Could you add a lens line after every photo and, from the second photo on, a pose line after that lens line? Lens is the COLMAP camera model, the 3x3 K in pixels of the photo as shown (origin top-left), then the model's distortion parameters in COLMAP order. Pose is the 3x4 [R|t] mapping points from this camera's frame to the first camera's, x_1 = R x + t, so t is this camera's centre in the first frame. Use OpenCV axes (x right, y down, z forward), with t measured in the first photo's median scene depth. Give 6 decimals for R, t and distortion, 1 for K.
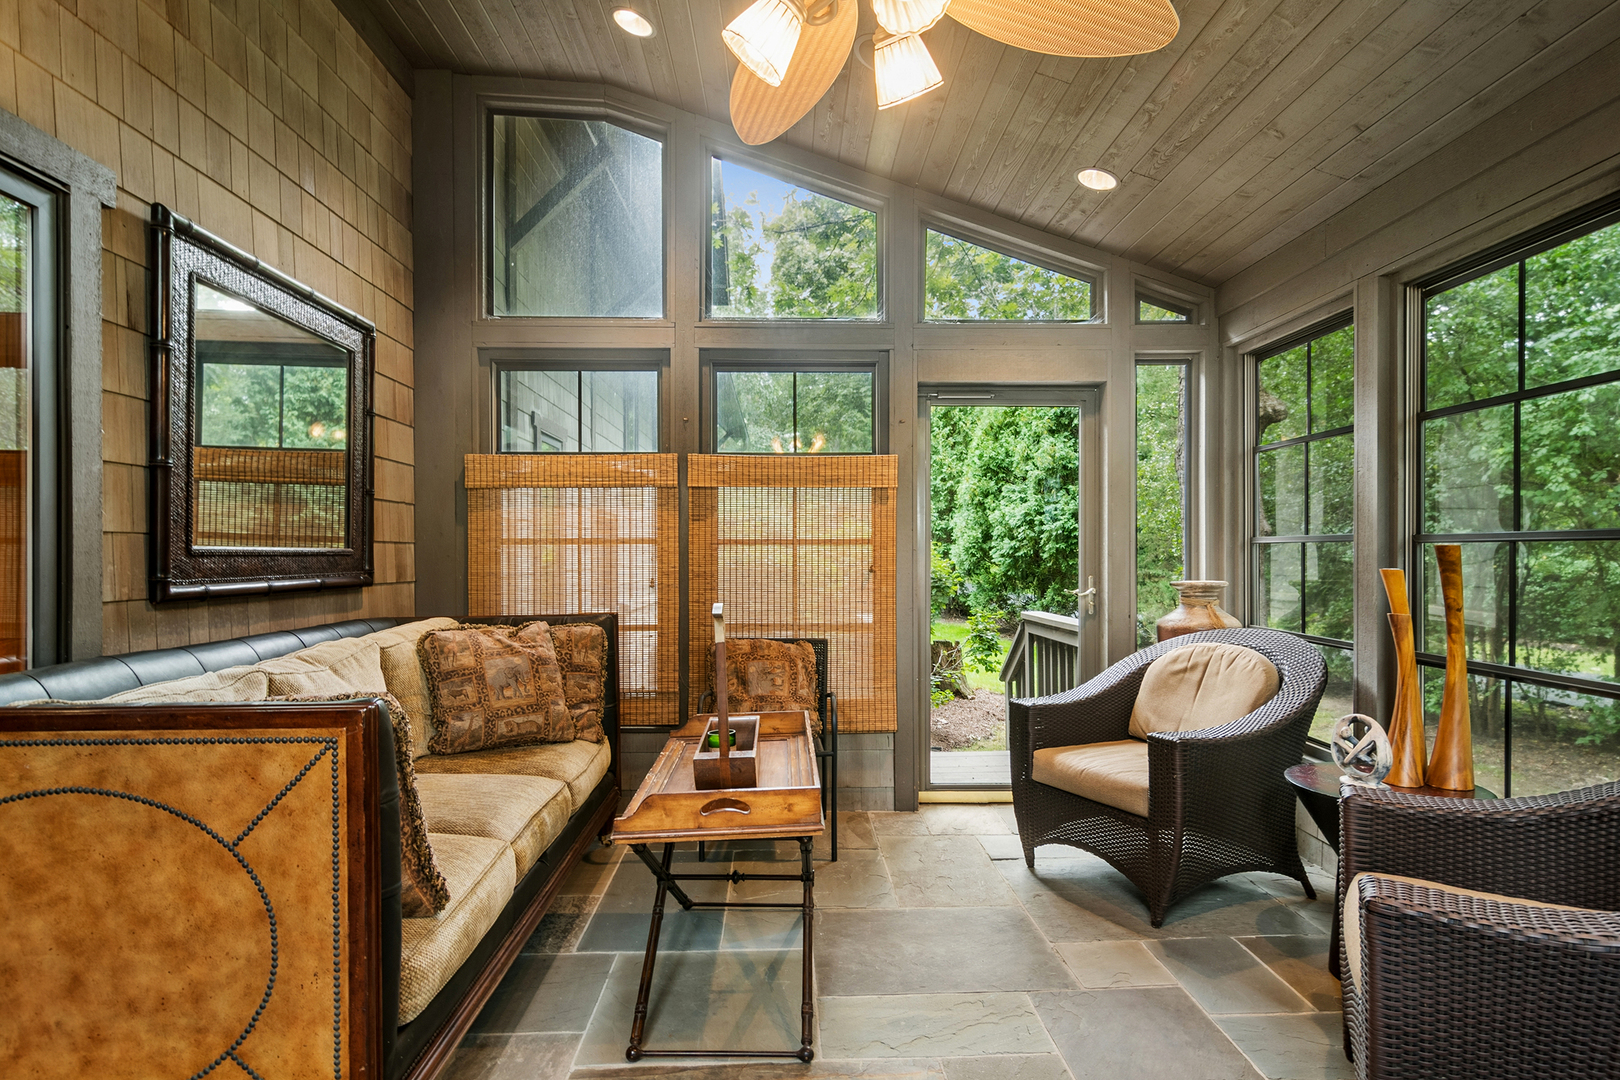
lens RADIAL K [[881.5, 0, 810.9], [0, 881.5, 555.5], [0, 0, 1]] dist [-0.000820, 0.001509]
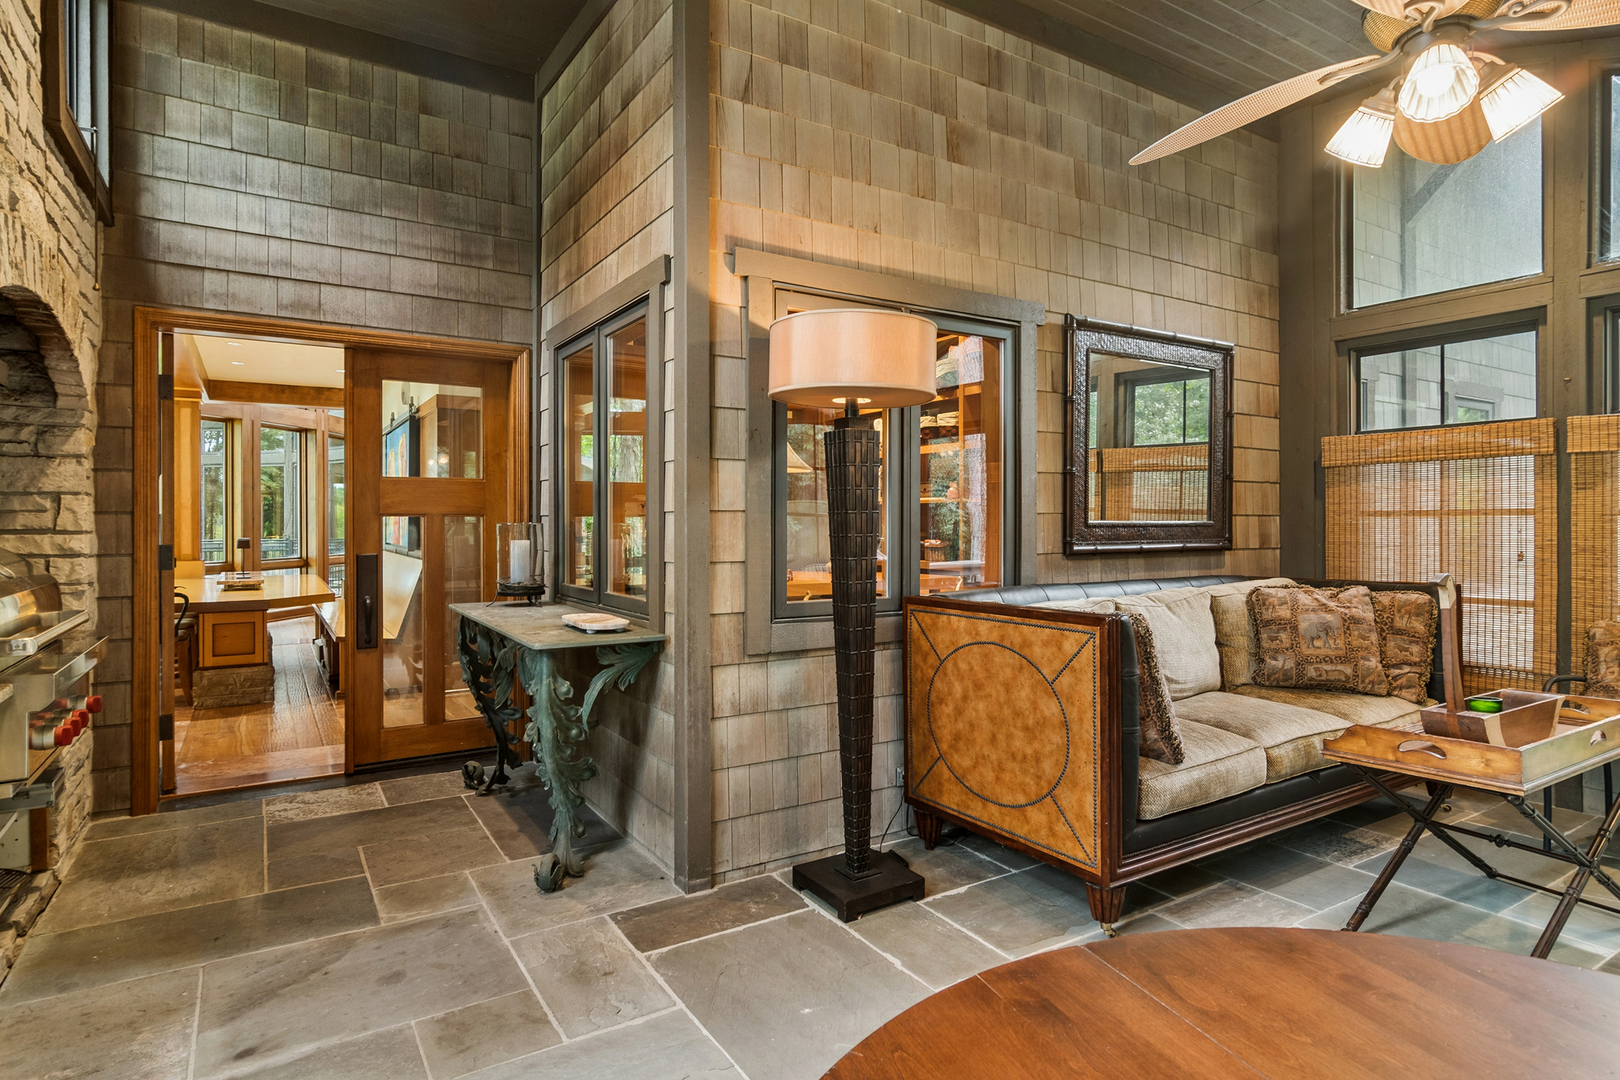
lens RADIAL K [[881.5, 0, 810.9], [0, 881.5, 555.5], [0, 0, 1]] dist [-0.000820, 0.001509]
pose [[0.500314, 0.034873, -0.865142, 0.342532], [-0.001788, 0.999228, 0.039244, -0.007726], [0.865842, -0.018088, 0.499990, -0.183904]]
